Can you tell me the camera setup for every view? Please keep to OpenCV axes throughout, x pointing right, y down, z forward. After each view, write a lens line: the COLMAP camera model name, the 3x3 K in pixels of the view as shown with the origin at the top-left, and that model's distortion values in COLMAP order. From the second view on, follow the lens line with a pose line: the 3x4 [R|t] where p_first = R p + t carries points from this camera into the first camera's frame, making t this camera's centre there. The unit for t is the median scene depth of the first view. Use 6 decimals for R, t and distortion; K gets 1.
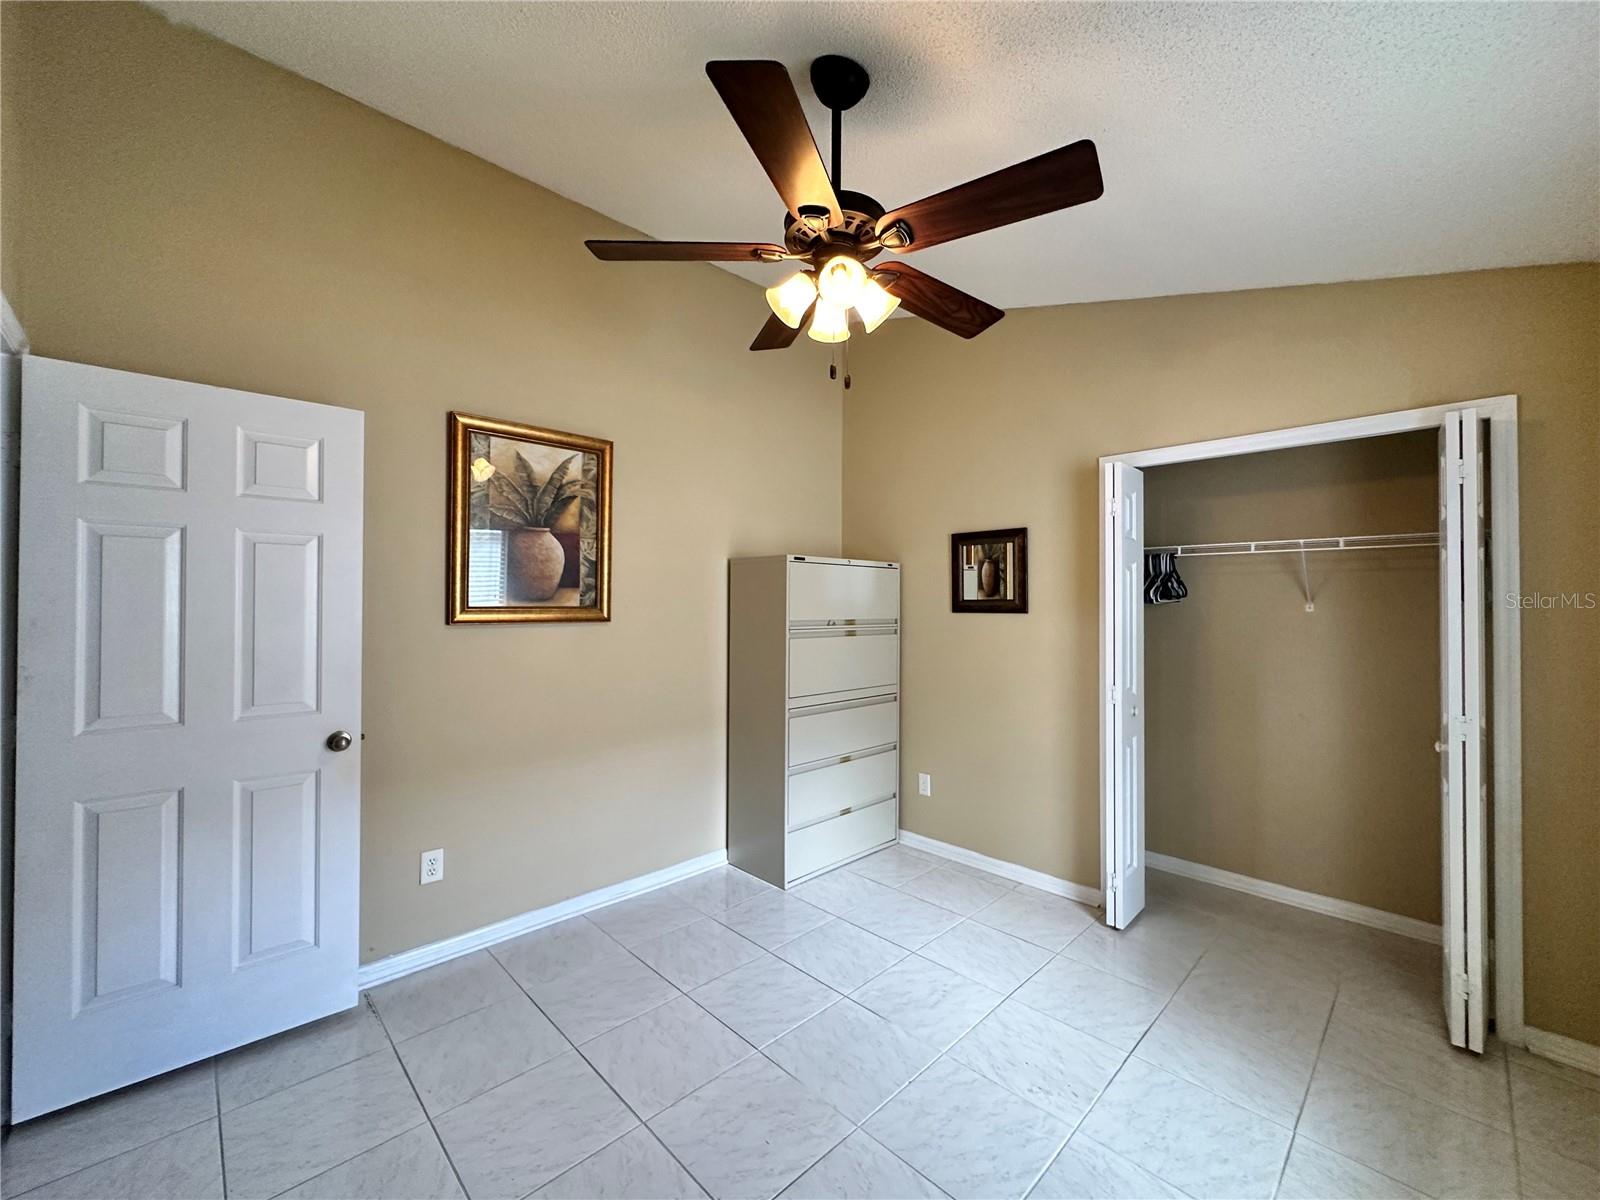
lens RADIAL K [[638.8, 0, 800.5], [0, 638.8, 603.0], [0, 0, 1]] dist [0.001537, 0.000192]
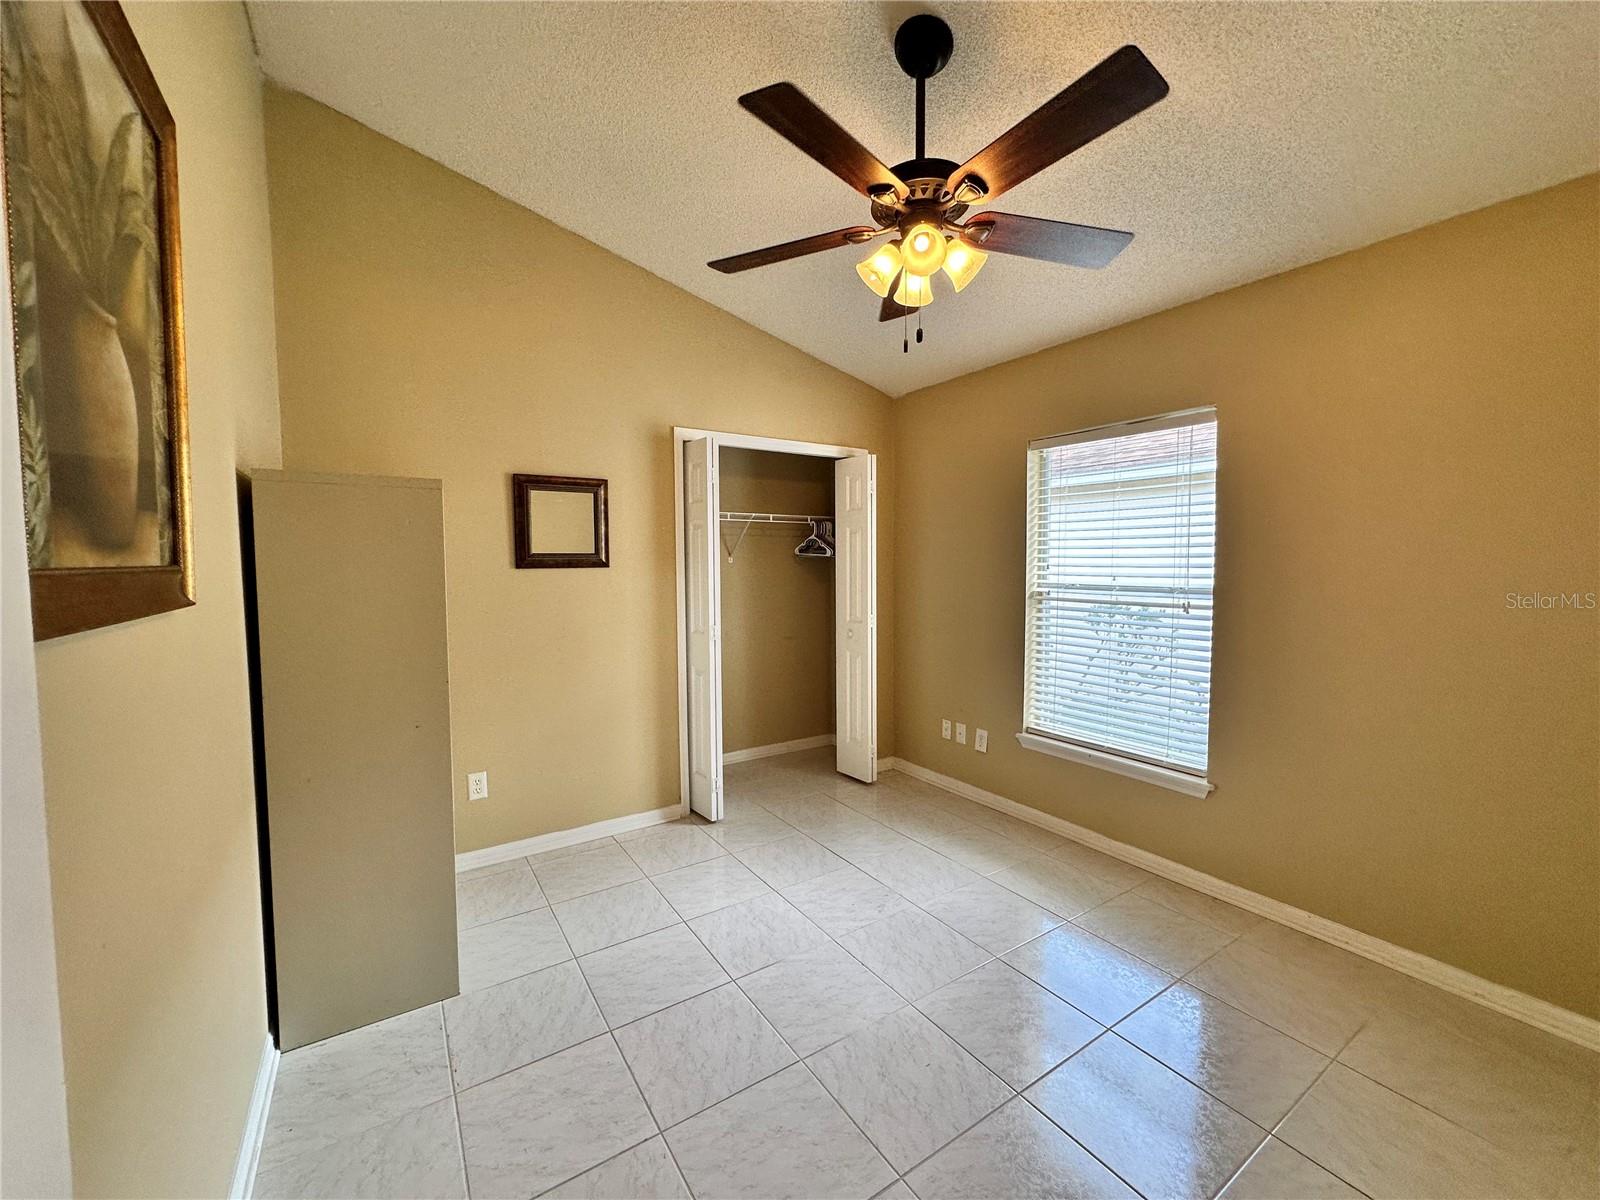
lens RADIAL K [[638.8, 0, 799.0], [0, 638.8, 595.9], [0, 0, 1]] dist [0.001537, 0.000192]
pose [[0.192003, -0.060273, 0.979542, -0.800831], [-0.000531, 0.998106, 0.061519, 0.000588], [-0.981394, -0.012332, 0.191608, 0.749303]]
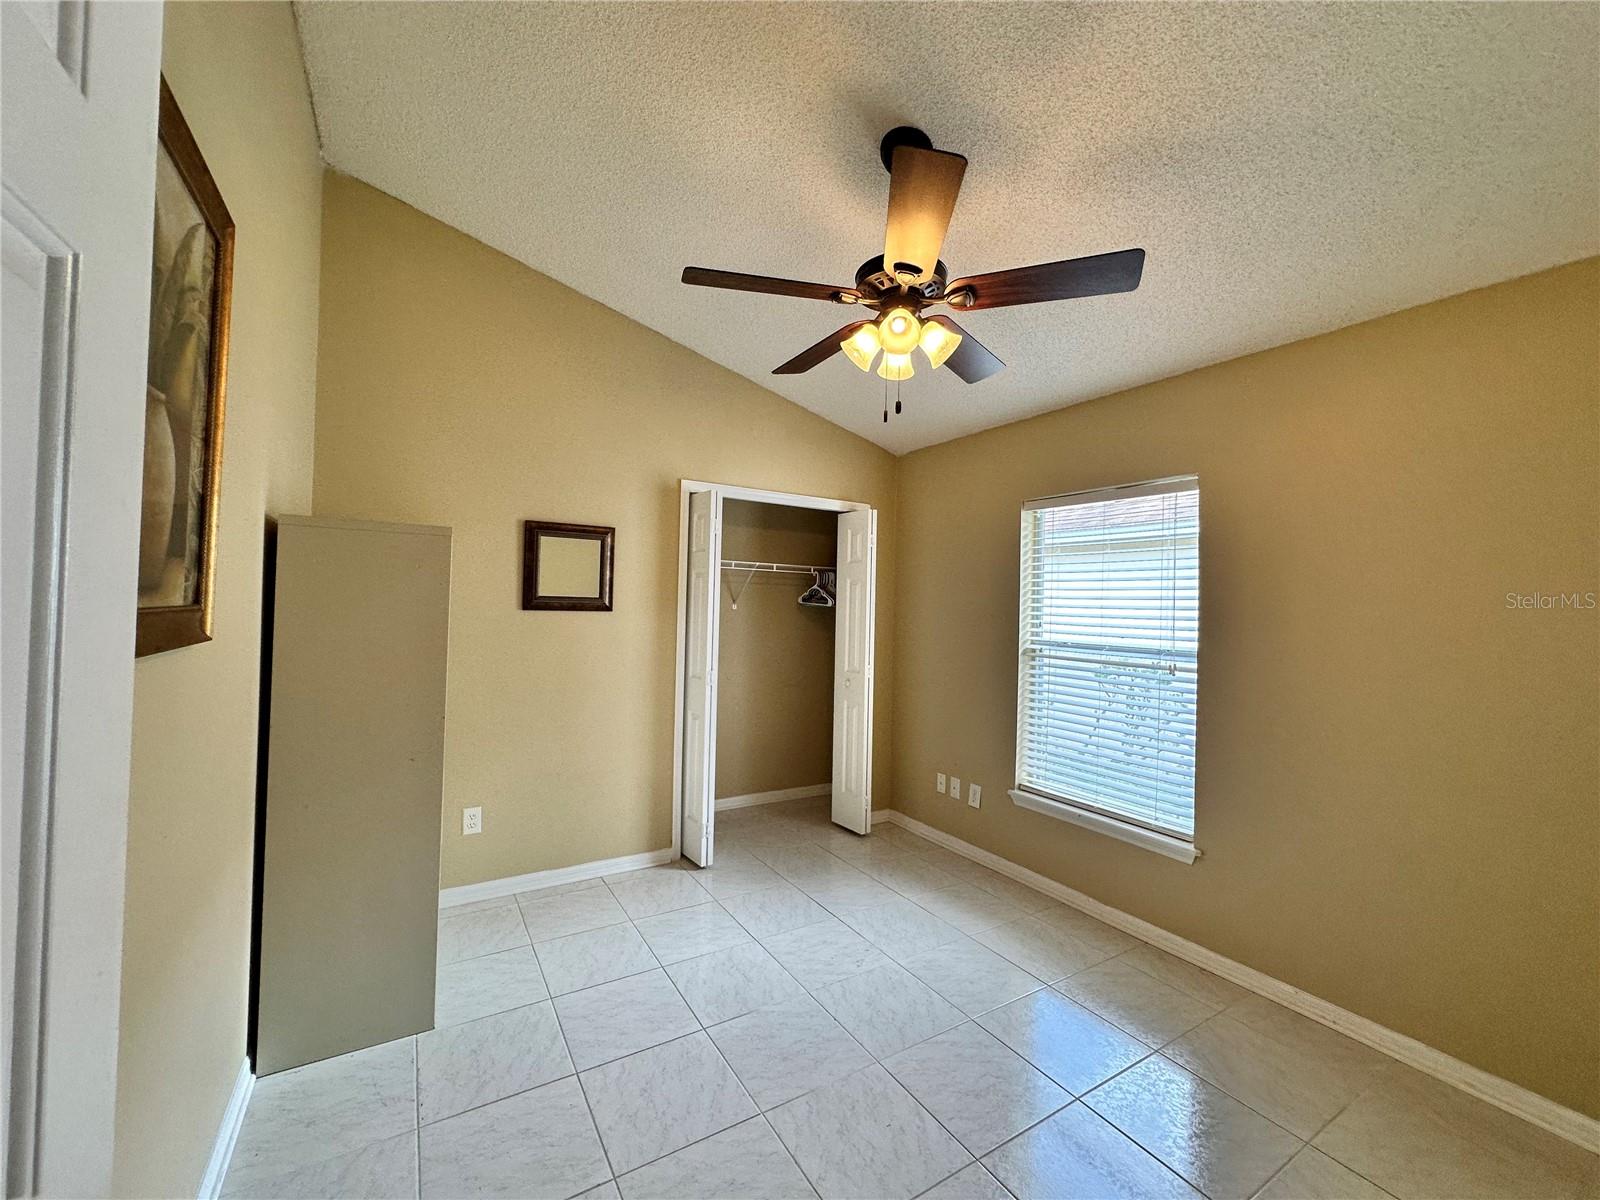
lens RADIAL K [[638.8, 0, 798.4], [0, 638.8, 596.5], [0, 0, 1]] dist [0.001537, 0.000192]
pose [[0.222604, 0.015348, 0.974788, -0.830485], [-0.031217, 0.999476, -0.008607, -0.010532], [-0.974409, -0.028514, 0.222967, 0.689065]]
